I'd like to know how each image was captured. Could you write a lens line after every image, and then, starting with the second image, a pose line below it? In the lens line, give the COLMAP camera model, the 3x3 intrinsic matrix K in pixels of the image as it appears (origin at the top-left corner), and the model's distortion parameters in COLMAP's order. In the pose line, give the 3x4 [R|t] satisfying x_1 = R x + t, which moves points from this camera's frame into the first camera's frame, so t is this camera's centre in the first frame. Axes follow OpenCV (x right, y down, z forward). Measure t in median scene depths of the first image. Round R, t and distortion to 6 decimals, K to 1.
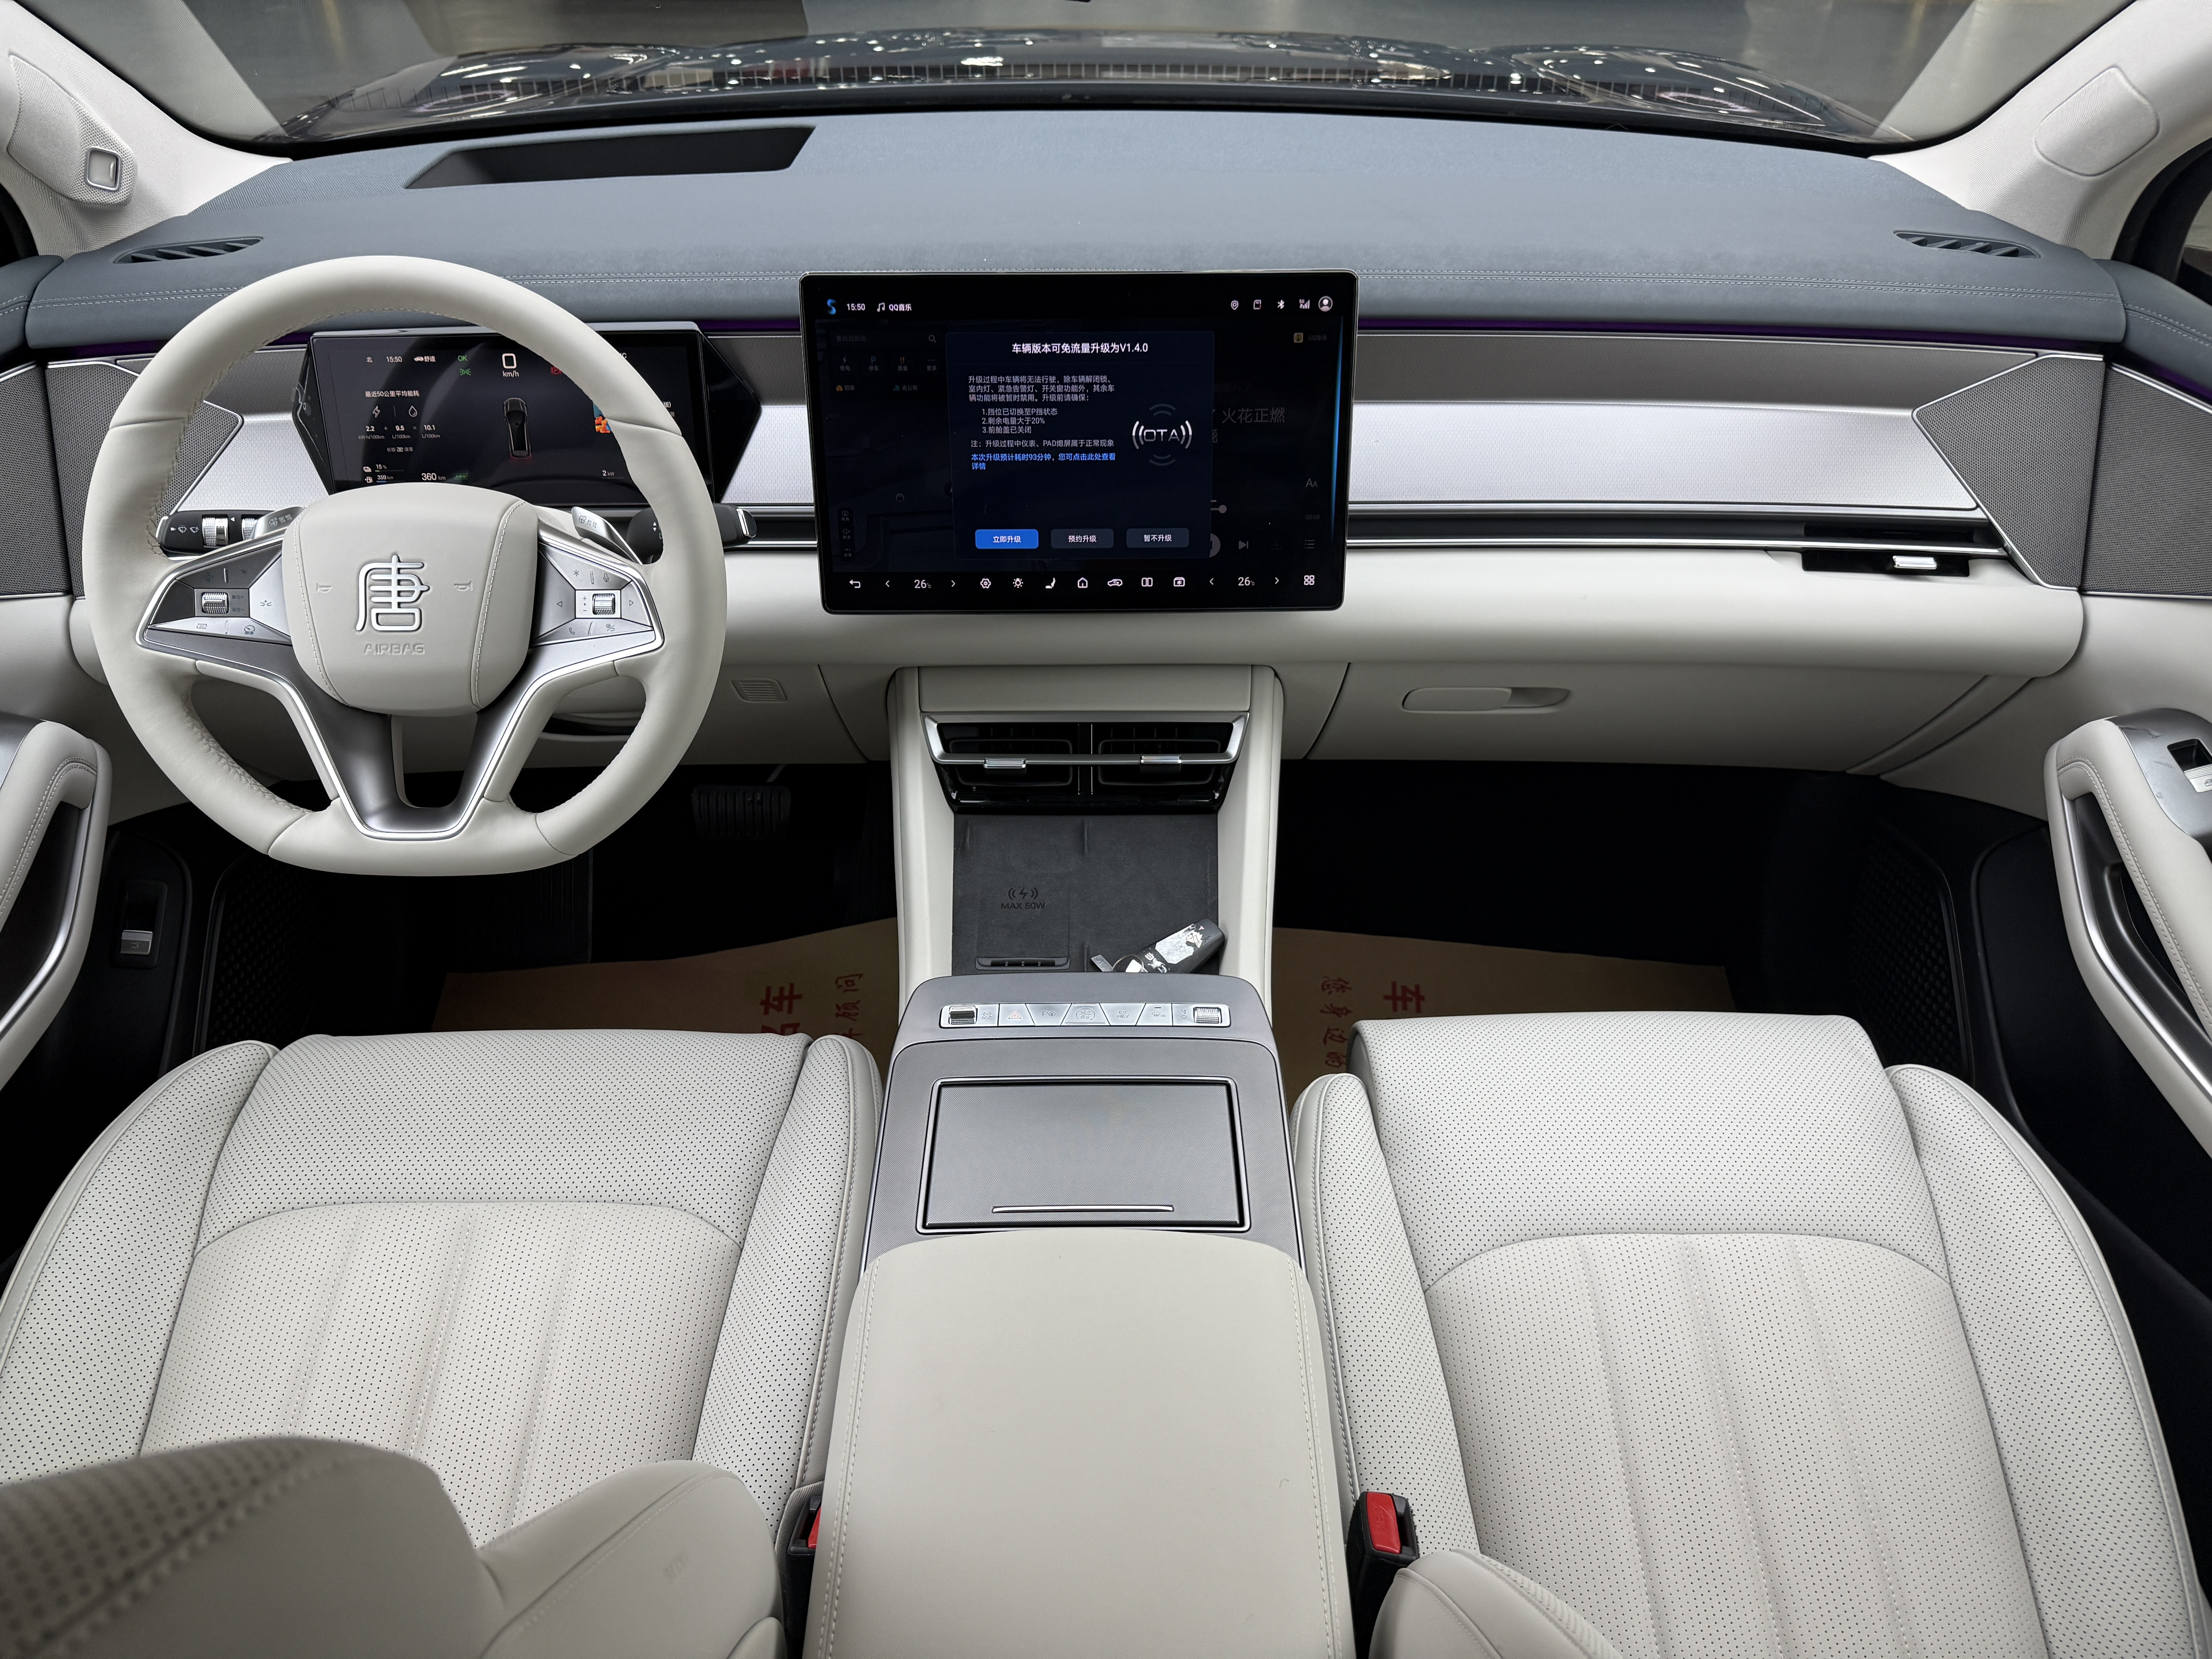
lens RADIAL K [[1550.1, 0, 1144.8], [0, 1550.1, 886.9], [0, 0, 1]] dist [0.054992, -0.080648]
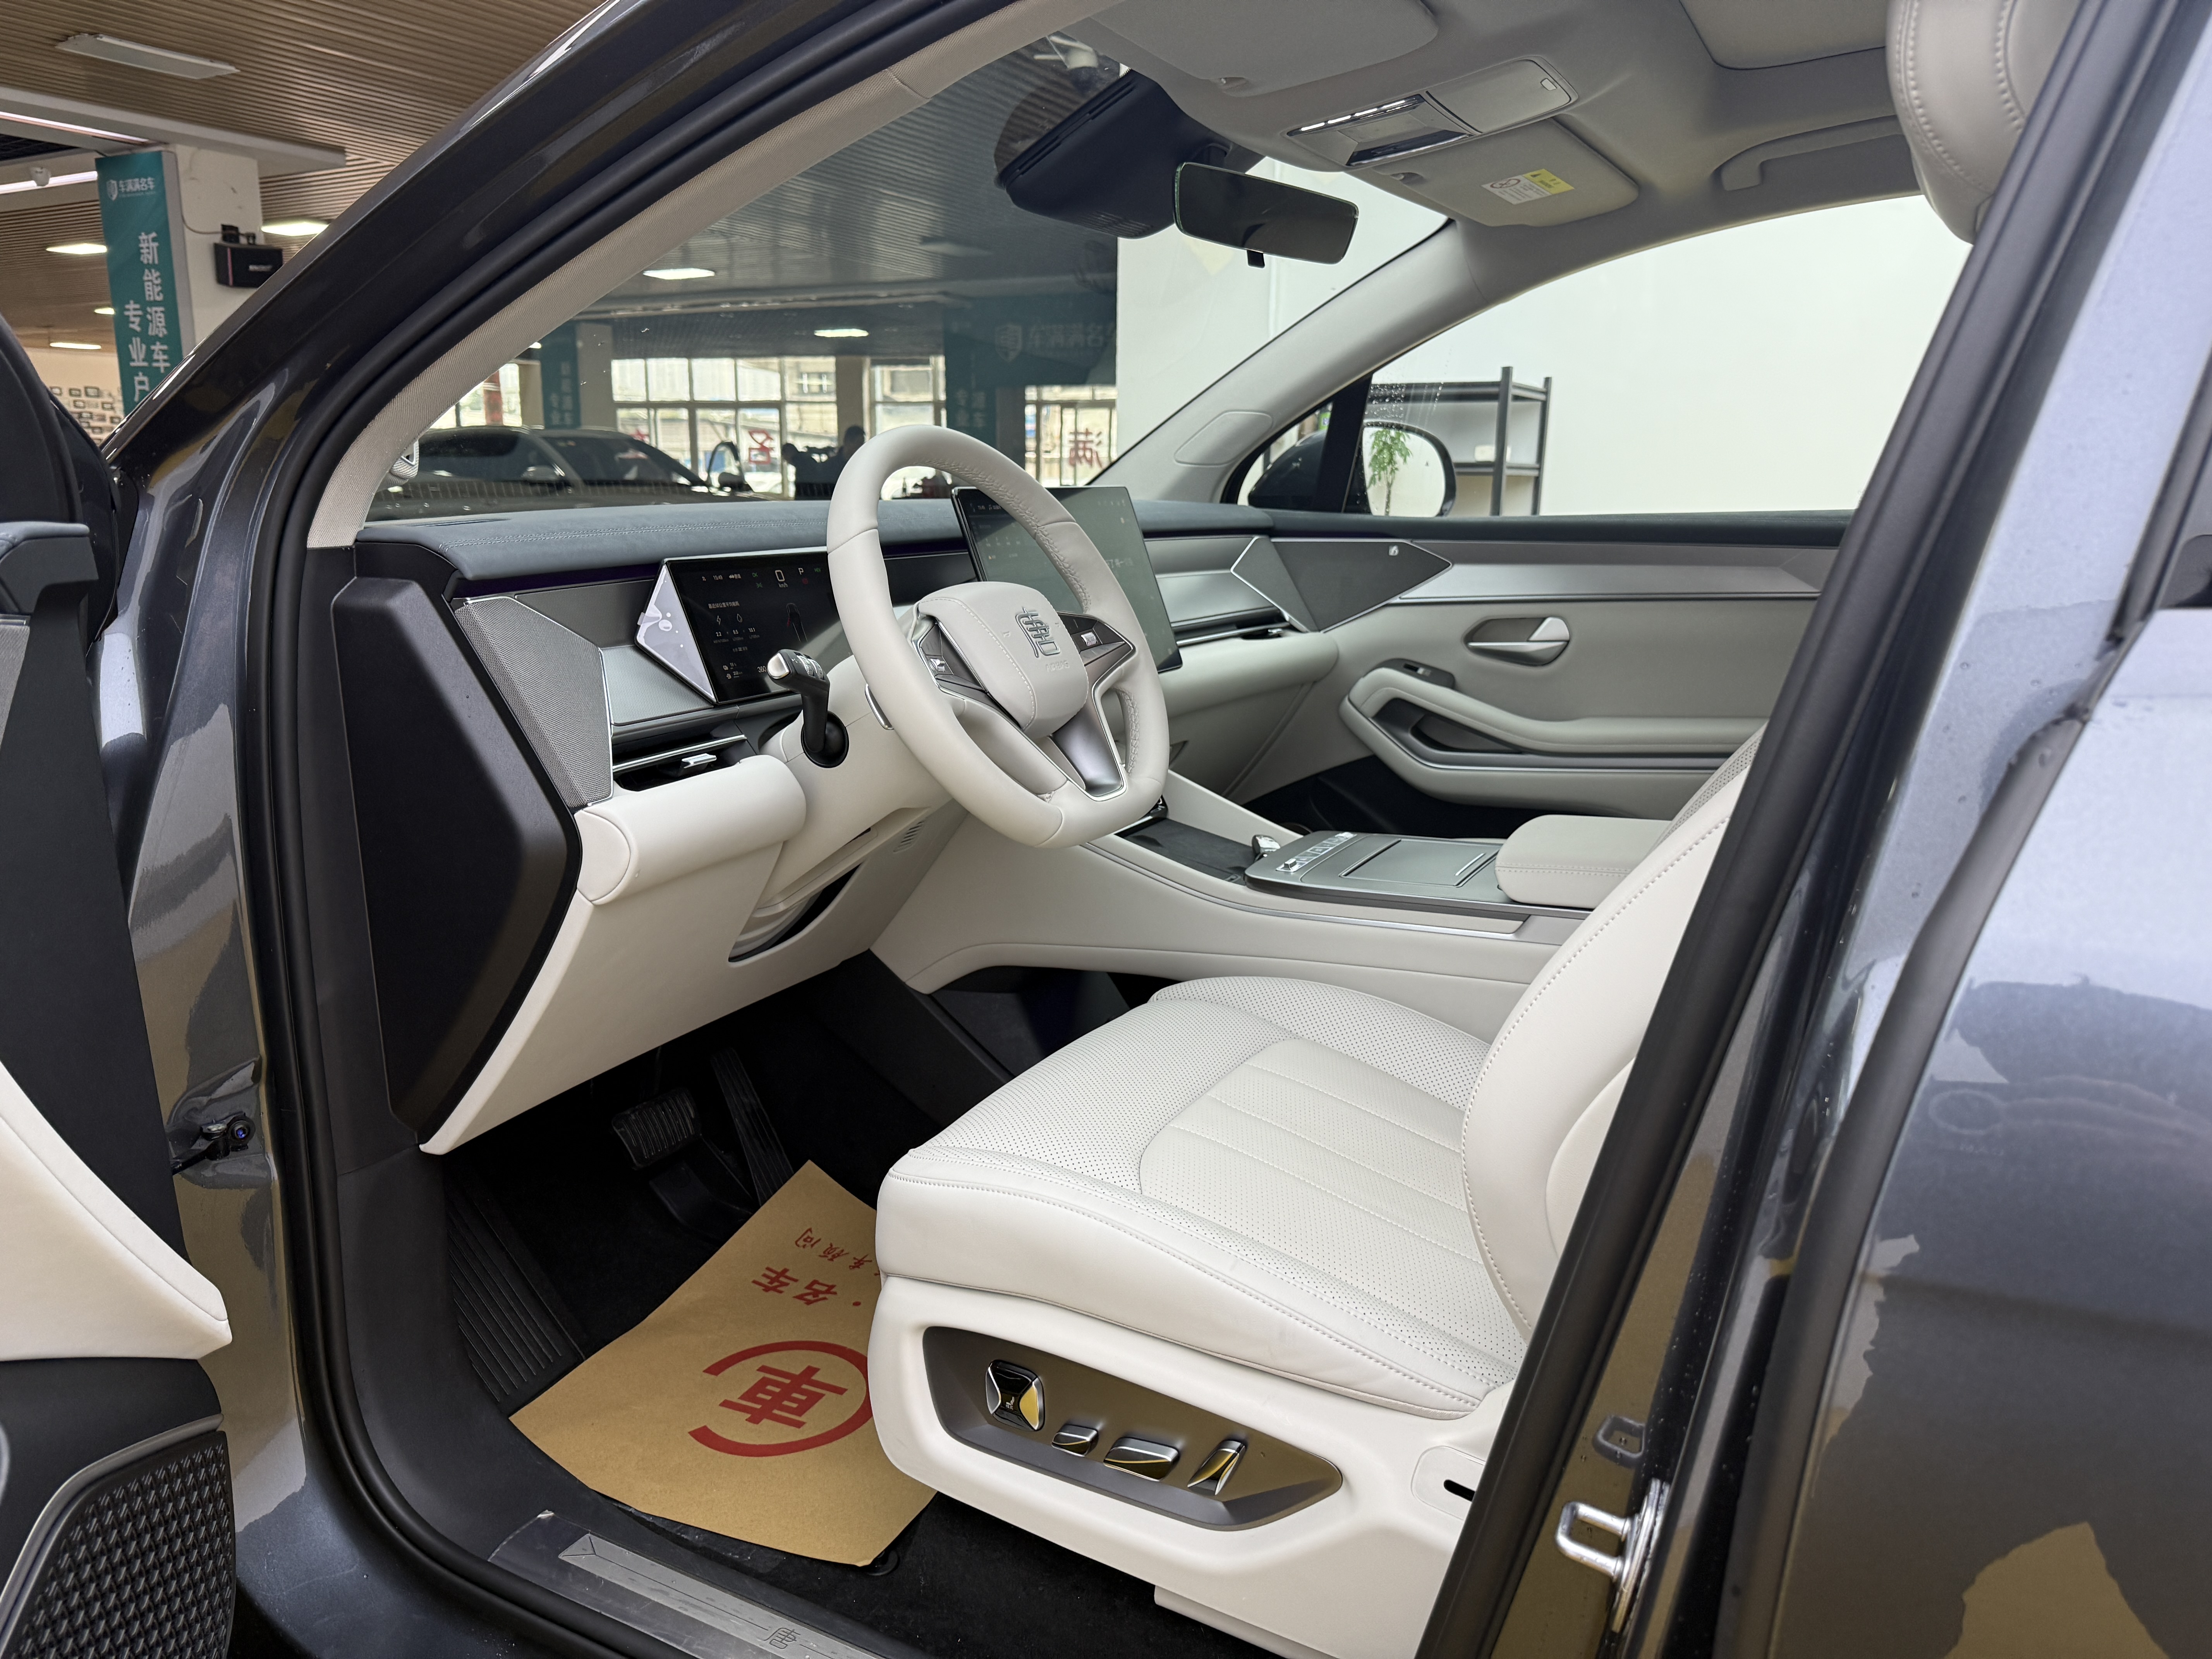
lens RADIAL K [[1550.1, 0, 1140.1], [0, 1550.1, 832.2], [0, 0, 1]] dist [0.054992, -0.080648]
pose [[0.463813, -0.201489, 0.862717, -1.385579], [0.577381, 0.807330, -0.121858, 0.146145], [-0.671944, 0.554636, 0.490786, 0.308684]]
